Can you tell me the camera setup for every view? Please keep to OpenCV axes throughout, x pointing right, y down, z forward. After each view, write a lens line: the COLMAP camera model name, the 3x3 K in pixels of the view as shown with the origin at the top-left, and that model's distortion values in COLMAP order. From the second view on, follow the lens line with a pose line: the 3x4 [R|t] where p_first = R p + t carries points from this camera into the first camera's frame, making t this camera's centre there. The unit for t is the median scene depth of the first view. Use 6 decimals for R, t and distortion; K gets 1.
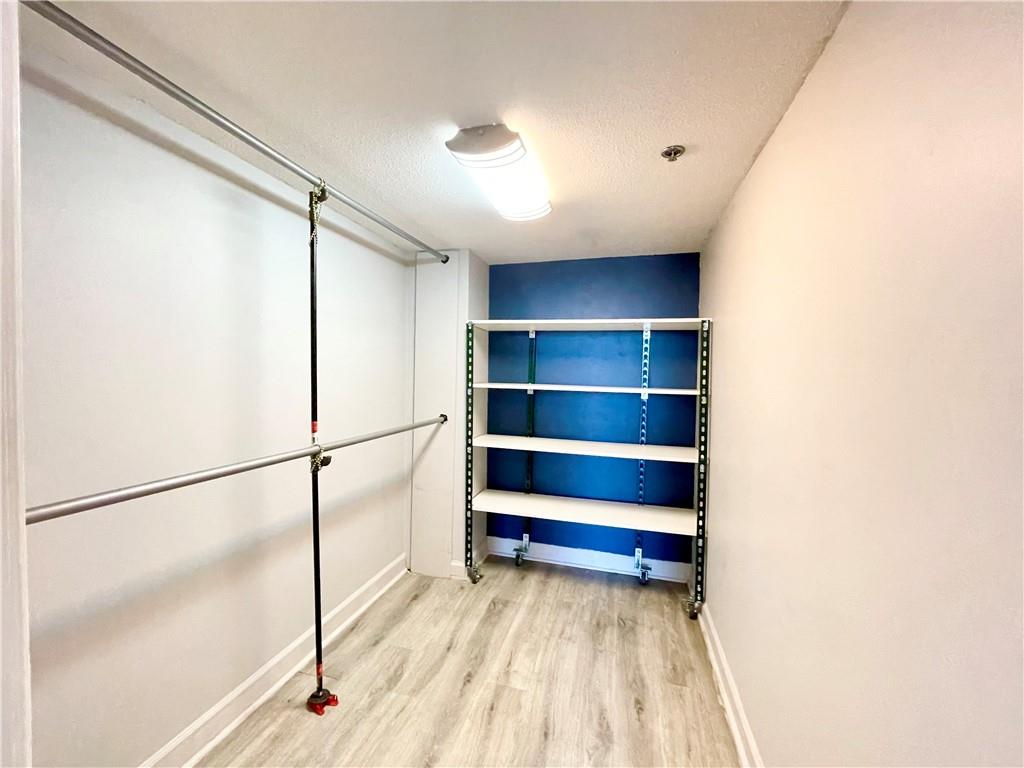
lens RADIAL K [[413.4, 0, 508.7], [0, 413.4, 385.0], [0, 0, 1]] dist [-0.000459, 0.000637]
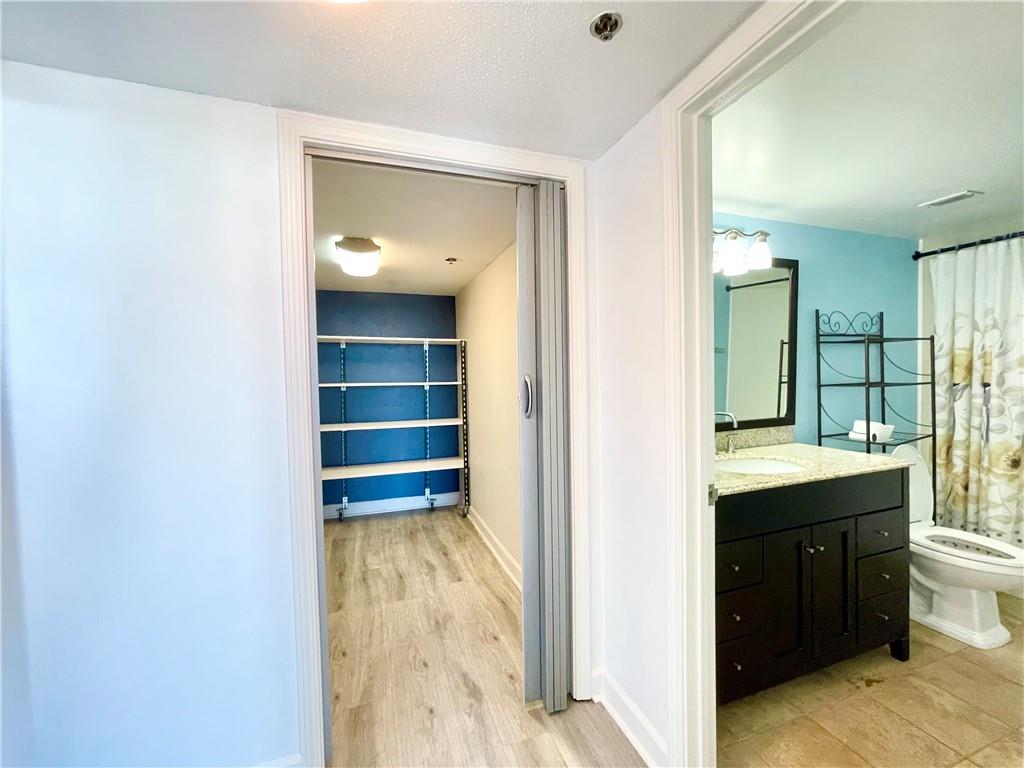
lens RADIAL K [[413.4, 0, 508.7], [0, 413.4, 385.0], [0, 0, 1]] dist [-0.000459, 0.000637]
pose [[0.823288, -0.046555, 0.565711, -0.327469], [0.046588, 0.998810, 0.014396, 0.012442], [-0.565709, 0.014503, 0.824478, -0.488749]]
